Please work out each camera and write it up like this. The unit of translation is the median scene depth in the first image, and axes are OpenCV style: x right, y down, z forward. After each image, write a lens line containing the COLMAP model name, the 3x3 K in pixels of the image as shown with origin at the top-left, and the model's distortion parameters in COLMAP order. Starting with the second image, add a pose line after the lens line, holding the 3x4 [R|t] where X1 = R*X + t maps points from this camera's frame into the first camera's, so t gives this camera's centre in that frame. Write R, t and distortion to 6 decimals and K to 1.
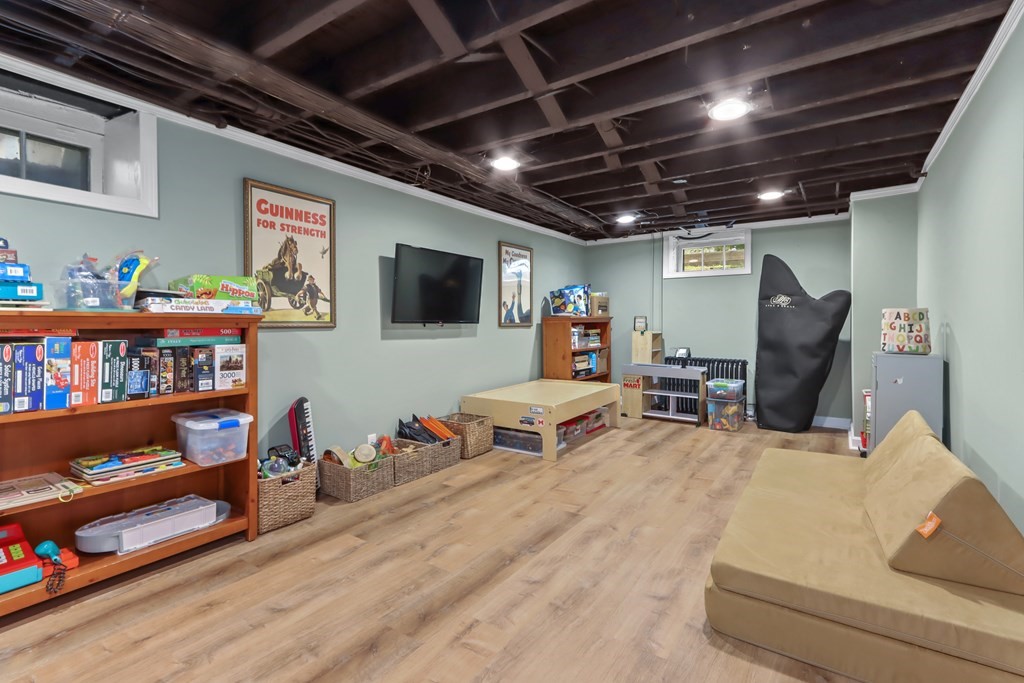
lens RADIAL K [[475.5, 0, 504.6], [0, 475.5, 324.7], [0, 0, 1]] dist [-0.000983, -0.000010]
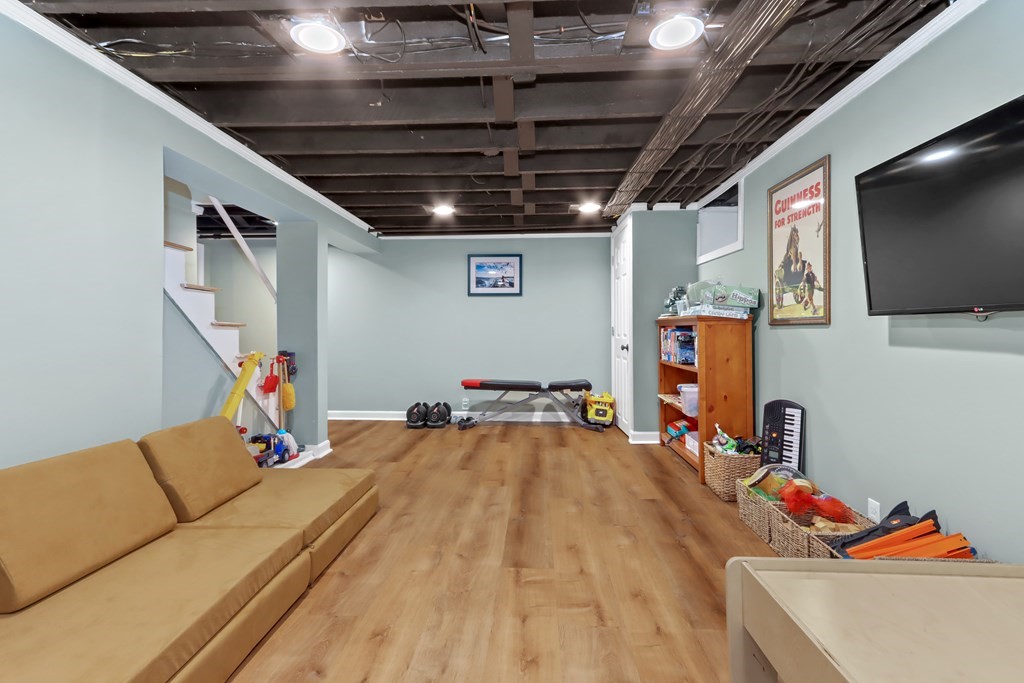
lens RADIAL K [[475.5, 0, 510.4], [0, 475.5, 335.3], [0, 0, 1]] dist [-0.000983, -0.000010]
pose [[-0.848420, 0.015754, -0.529090, 0.504509], [0.009132, 0.999844, 0.015127, 0.008185], [0.529245, 0.008002, -0.848431, 1.477782]]
